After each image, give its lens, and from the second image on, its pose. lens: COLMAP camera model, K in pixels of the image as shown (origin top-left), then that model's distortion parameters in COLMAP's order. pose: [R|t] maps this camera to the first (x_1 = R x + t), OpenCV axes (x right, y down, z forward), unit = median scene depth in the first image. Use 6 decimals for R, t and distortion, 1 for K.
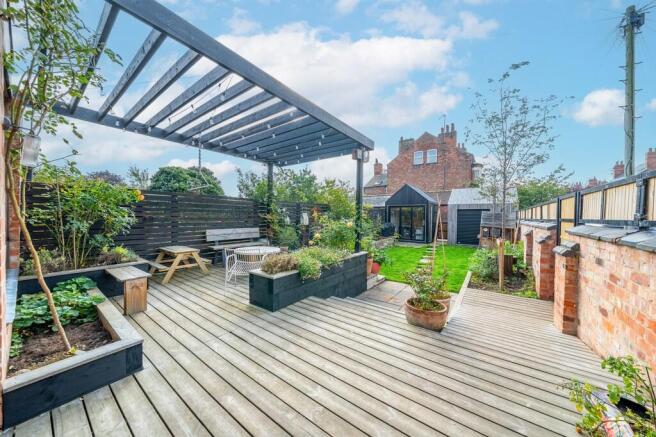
lens RADIAL K [[222.7, 0, 328.2], [0, 222.7, 218.2], [0, 0, 1]] dist [-0.000773, -0.000076]
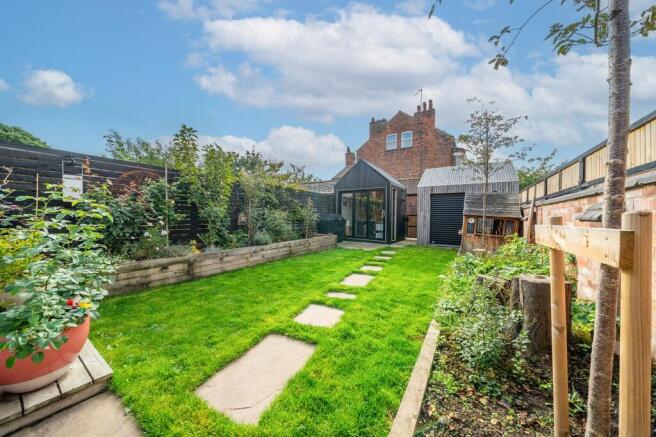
lens RADIAL K [[222.7, 0, 326.6], [0, 222.7, 218.0], [0, 0, 1]] dist [-0.000773, -0.000076]
pose [[0.998597, 0.000422, 0.052943, 0.134124], [-0.000451, 1.000000, 0.000528, 0.020970], [-0.052943, -0.000551, 0.998597, 0.198112]]
